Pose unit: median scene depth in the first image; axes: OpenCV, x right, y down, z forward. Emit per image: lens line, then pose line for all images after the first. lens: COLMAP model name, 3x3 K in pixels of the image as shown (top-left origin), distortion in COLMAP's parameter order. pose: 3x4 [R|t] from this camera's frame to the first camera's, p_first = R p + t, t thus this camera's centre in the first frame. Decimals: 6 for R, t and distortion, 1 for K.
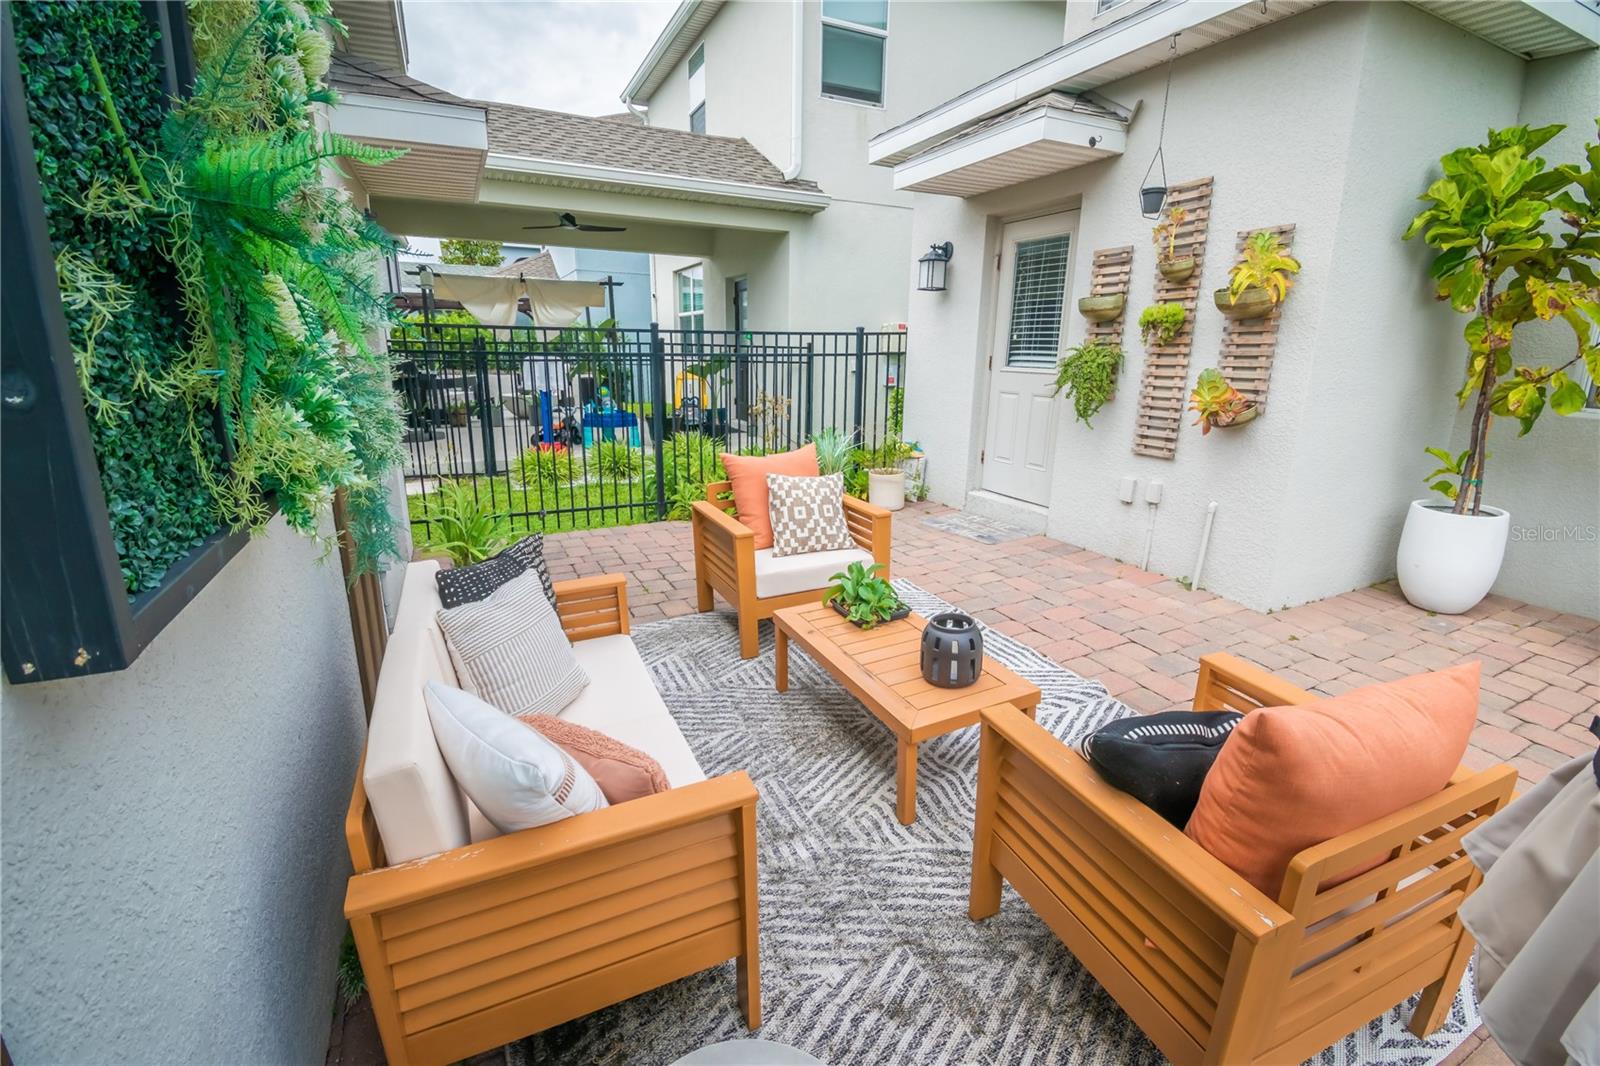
lens RADIAL K [[712.3, 0, 807.2], [0, 712.3, 537.8], [0, 0, 1]] dist [0.023299, -0.030229]
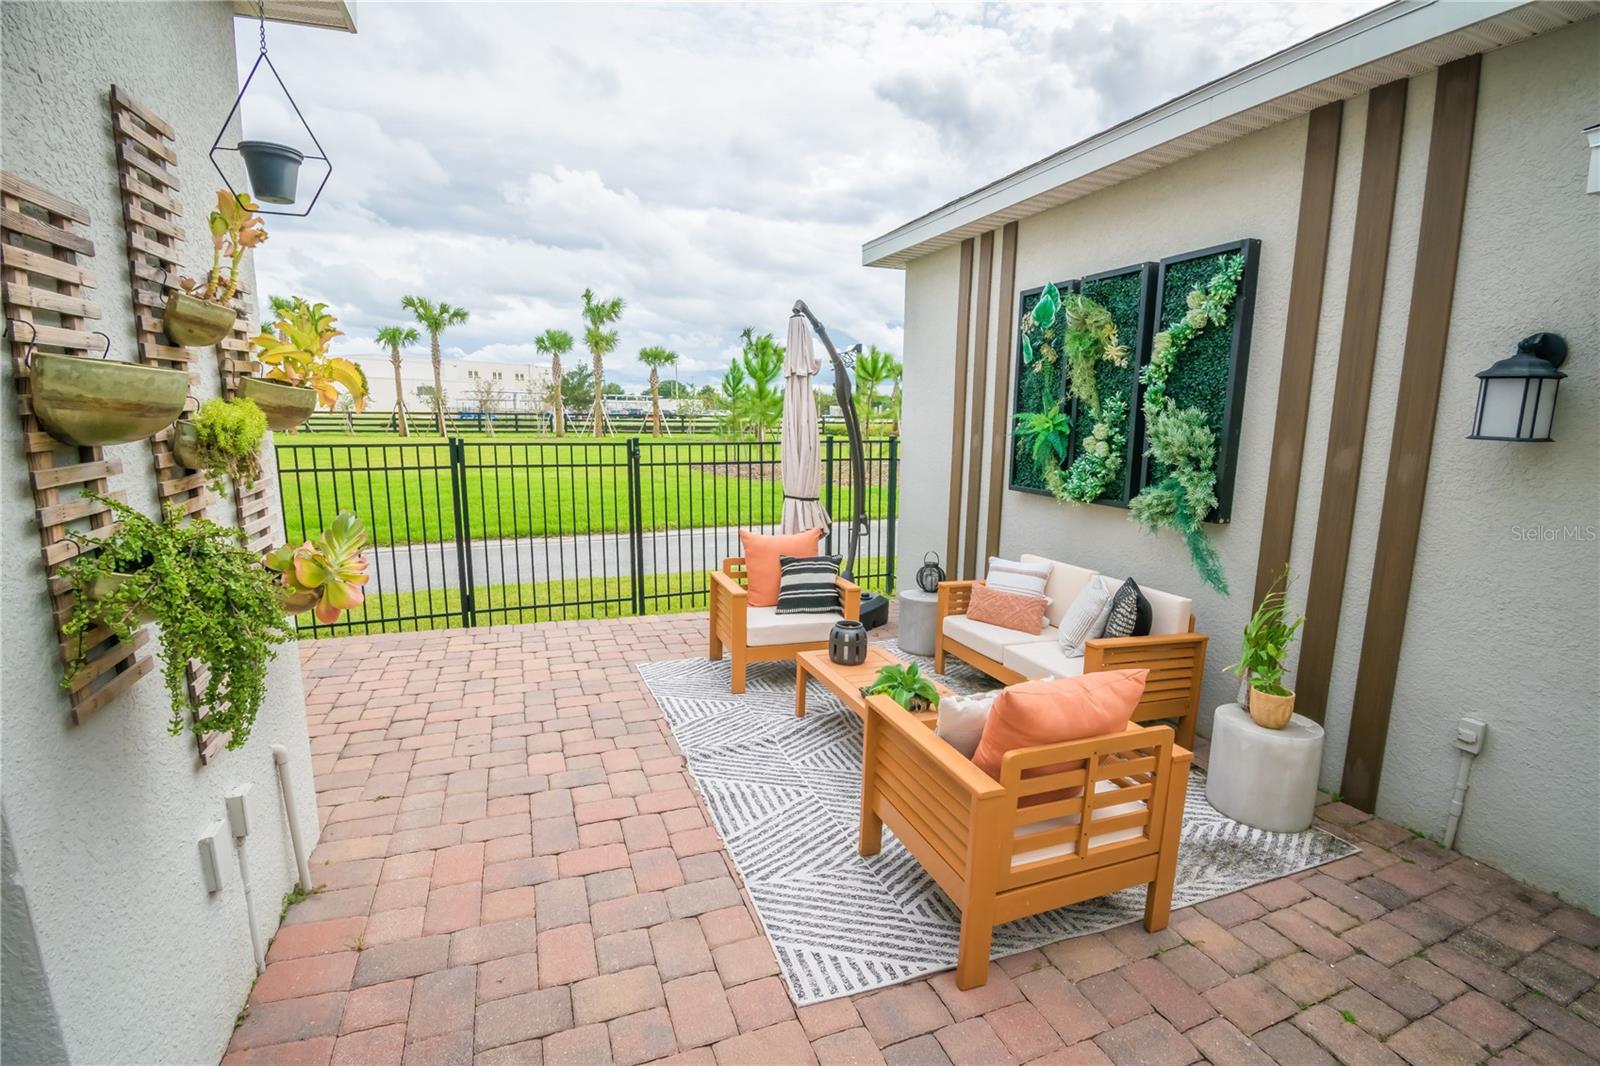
lens RADIAL K [[712.3, 0, 807.2], [0, 712.3, 537.8], [0, 0, 1]] dist [0.023299, -0.030229]
pose [[-0.997628, -0.035480, 0.058980, 0.113770], [-0.007001, 0.904764, 0.425856, -0.415954], [-0.068472, 0.424433, -0.902867, 1.321965]]
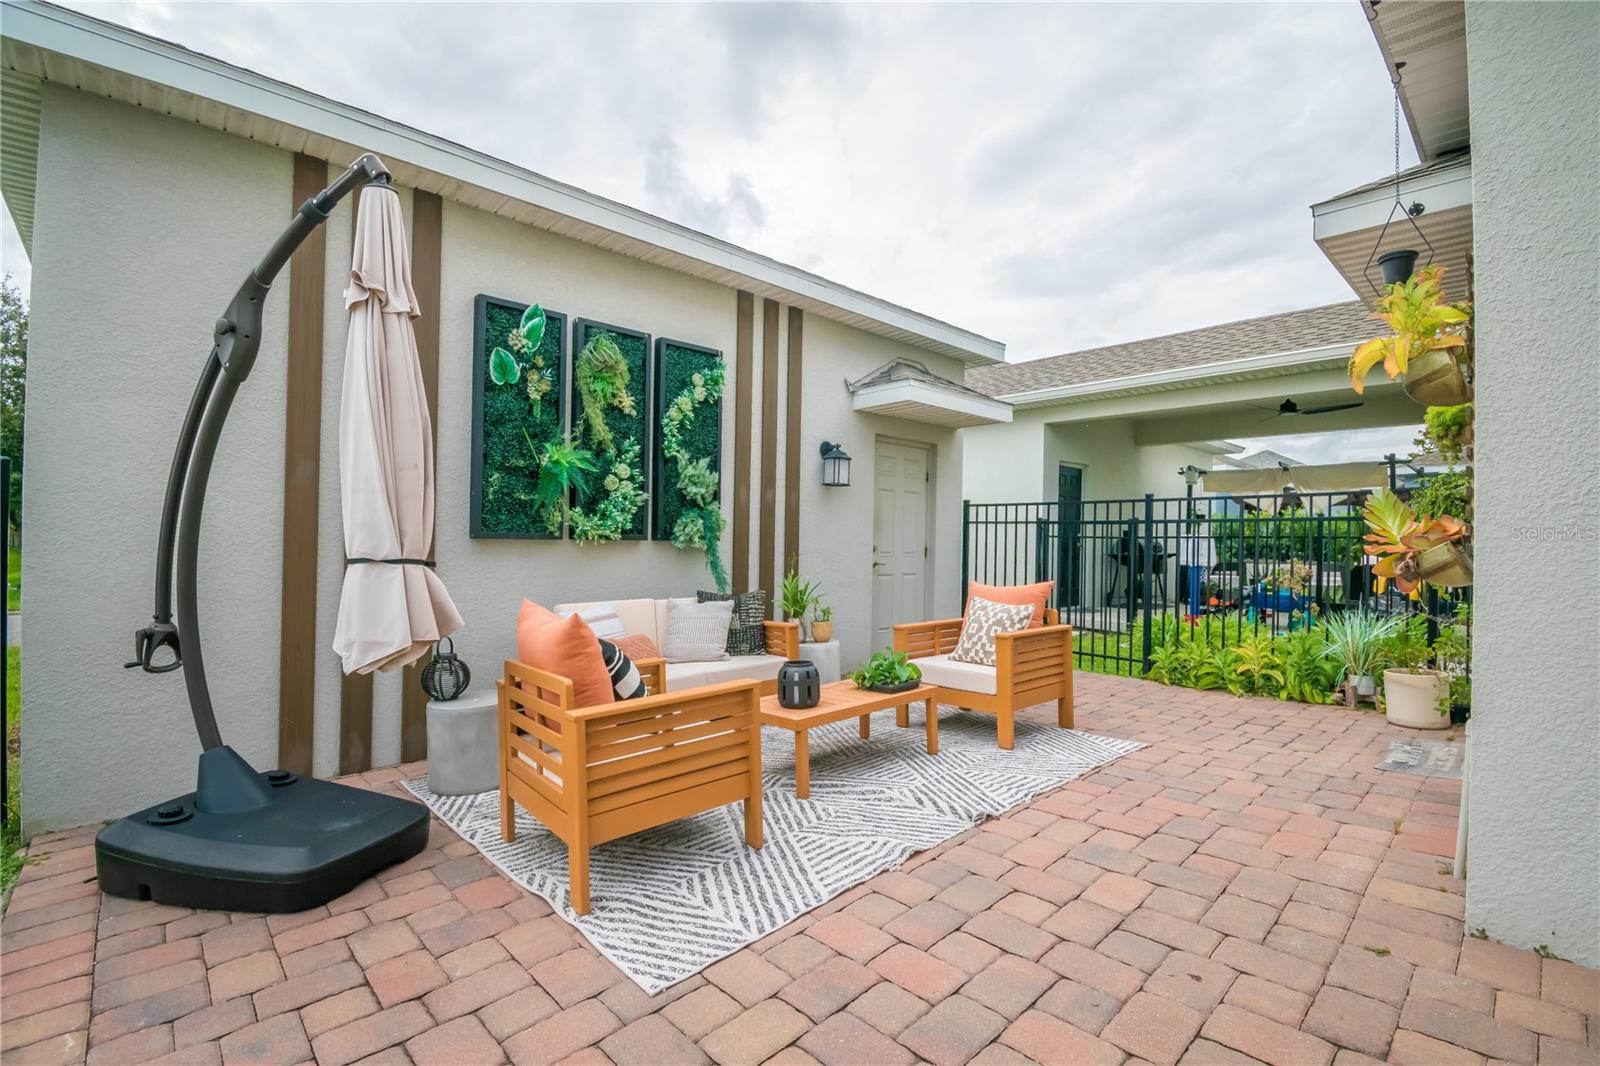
lens RADIAL K [[707.2, 0, 804.5], [0, 707.2, 534.5], [0, 0, 1]] dist [0.015221, -0.021412]
pose [[0.291915, -0.016314, -0.956305, 0.878947], [-0.259105, 0.961117, -0.095489, 0.000393], [0.920679, 0.275658, 0.276337, 0.301657]]
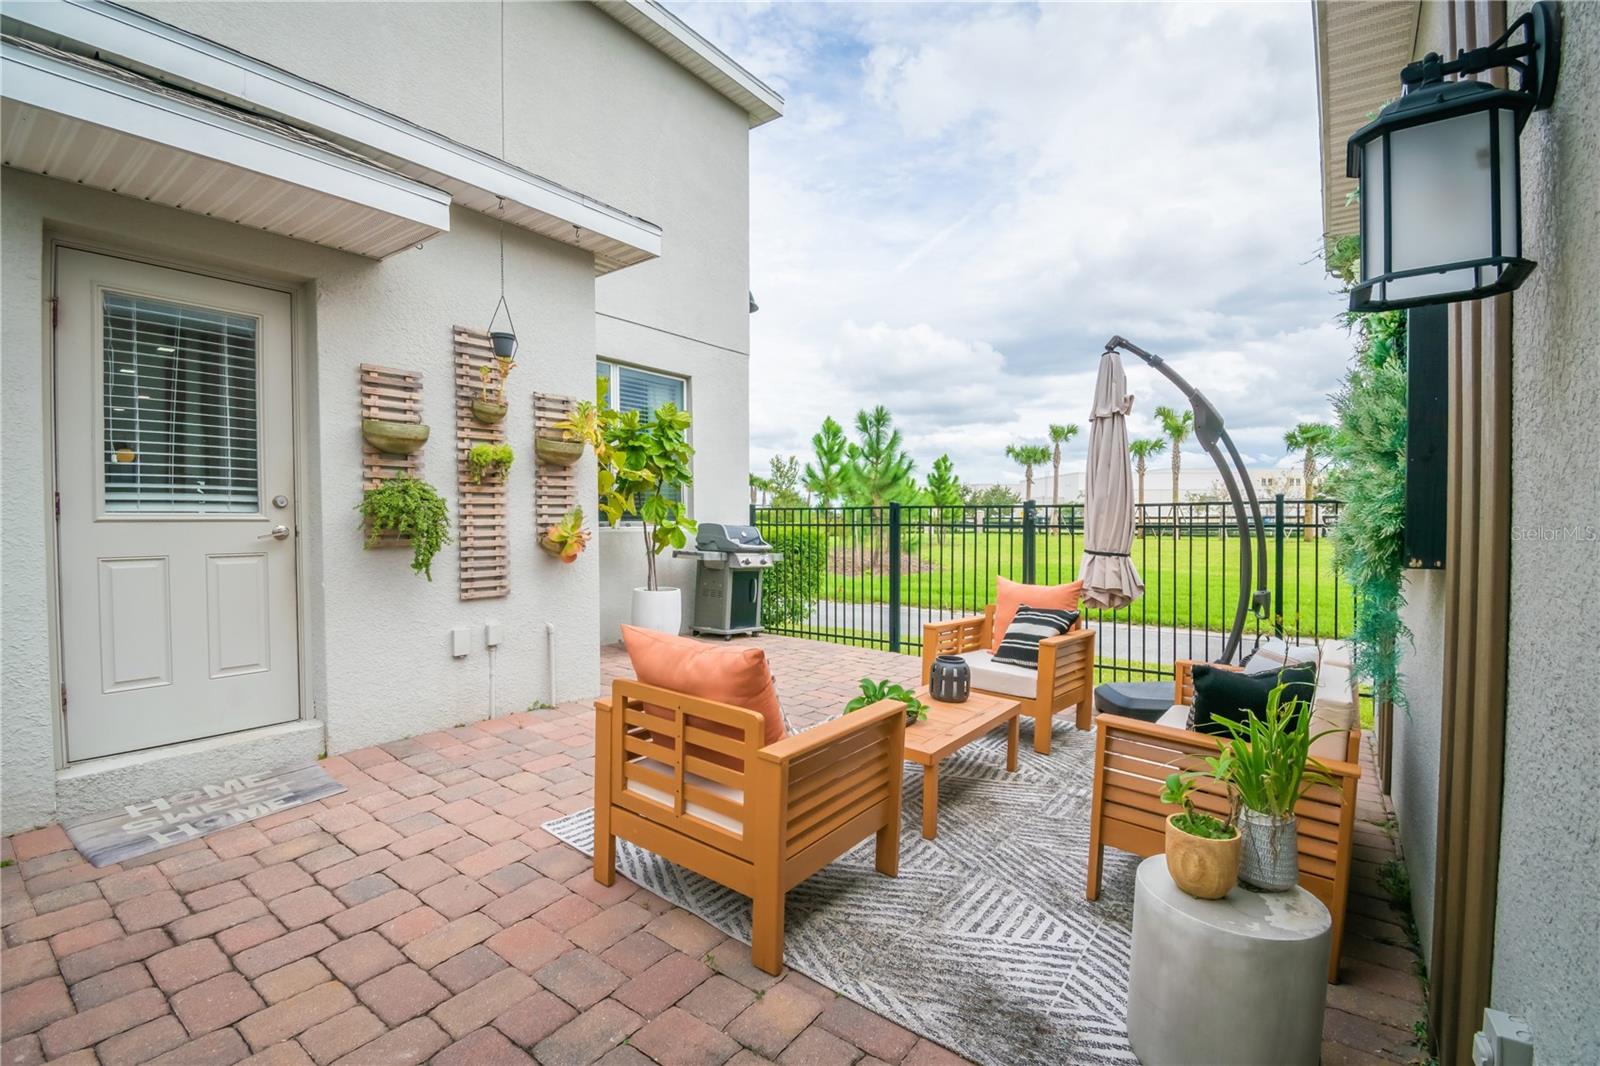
lens RADIAL K [[712.3, 0, 807.2], [0, 712.3, 537.8], [0, 0, 1]] dist [0.023299, -0.030229]
pose [[-0.471380, -0.037381, 0.881138, -0.549460], [0.224213, 0.961195, 0.160724, -0.247605], [-0.852954, 0.273324, -0.444707, 1.038822]]
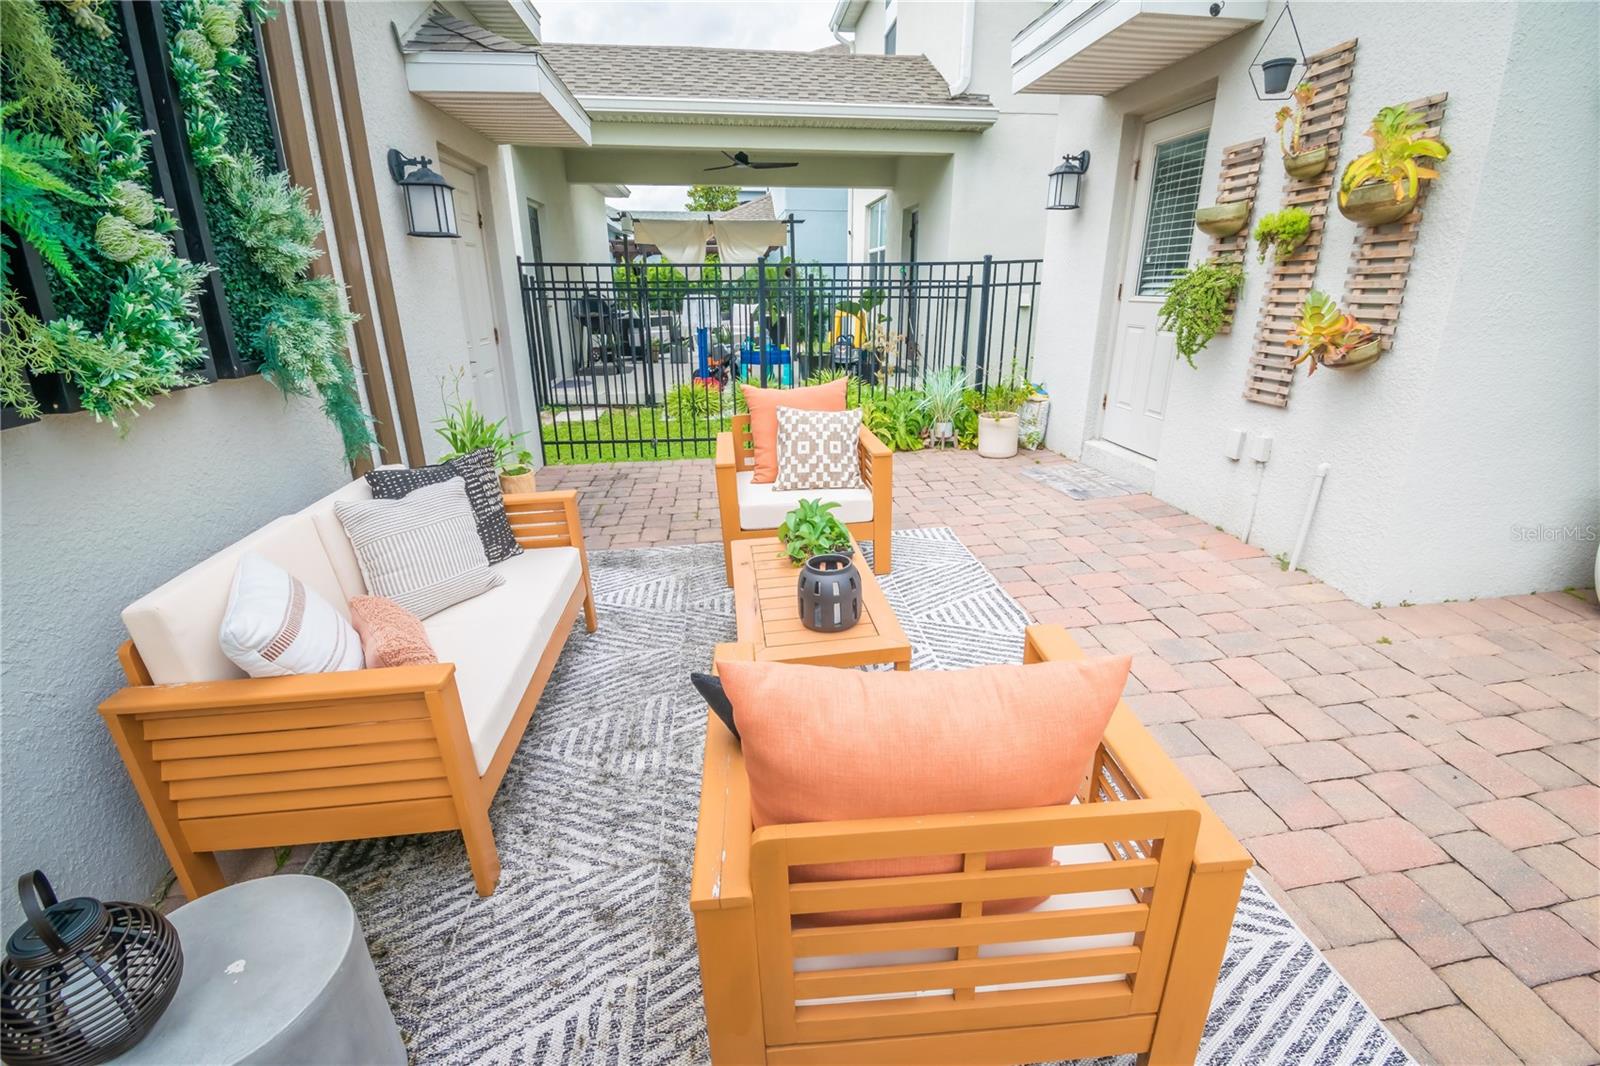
lens RADIAL K [[712.3, 0, 807.2], [0, 712.3, 537.8], [0, 0, 1]] dist [0.023299, -0.030229]
pose [[0.945860, 0.091197, -0.311501, 0.259561], [-0.067395, 0.993982, 0.086362, 0.002591], [0.317502, -0.060692, 0.946313, 0.054894]]
